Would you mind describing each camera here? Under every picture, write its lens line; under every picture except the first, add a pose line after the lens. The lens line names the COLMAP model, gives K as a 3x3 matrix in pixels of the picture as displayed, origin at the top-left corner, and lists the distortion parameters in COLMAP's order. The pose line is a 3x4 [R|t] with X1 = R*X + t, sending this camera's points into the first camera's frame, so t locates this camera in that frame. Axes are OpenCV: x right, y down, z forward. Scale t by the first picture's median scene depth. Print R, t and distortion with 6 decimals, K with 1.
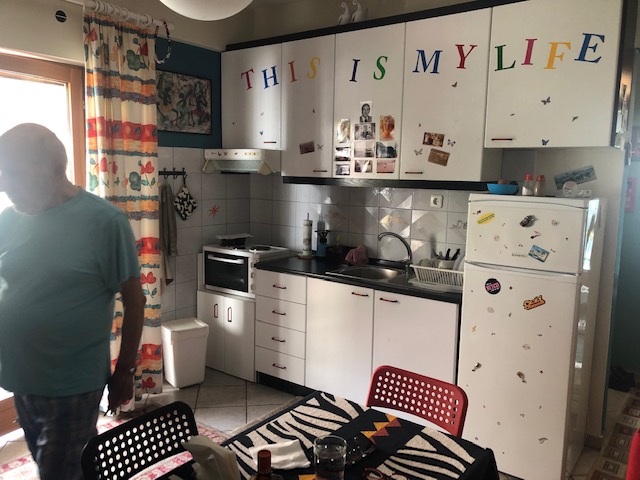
lens RADIAL K [[526.5, 0, 305.9], [0, 526.5, 242.6], [0, 0, 1]] dist [0.011392, -0.005446]
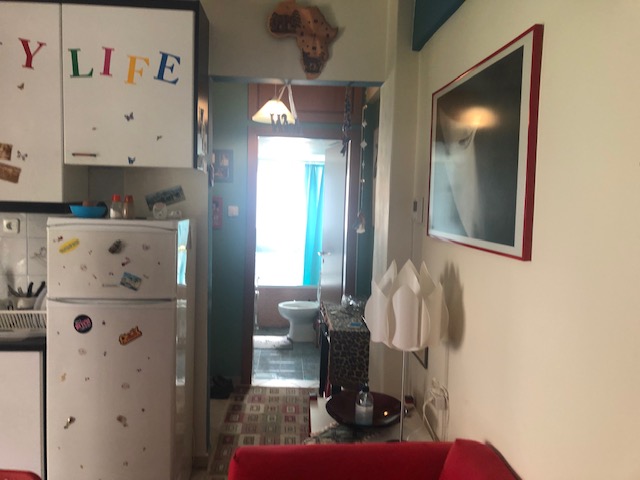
lens RADIAL K [[526.5, 0, 305.9], [0, 526.5, 242.6], [0, 0, 1]] dist [0.011392, -0.005446]
pose [[0.760732, -0.051722, 0.647003, 0.075938], [0.073136, 0.997302, -0.006266, -0.016868], [-0.644933, 0.052086, 0.762462, 0.094651]]
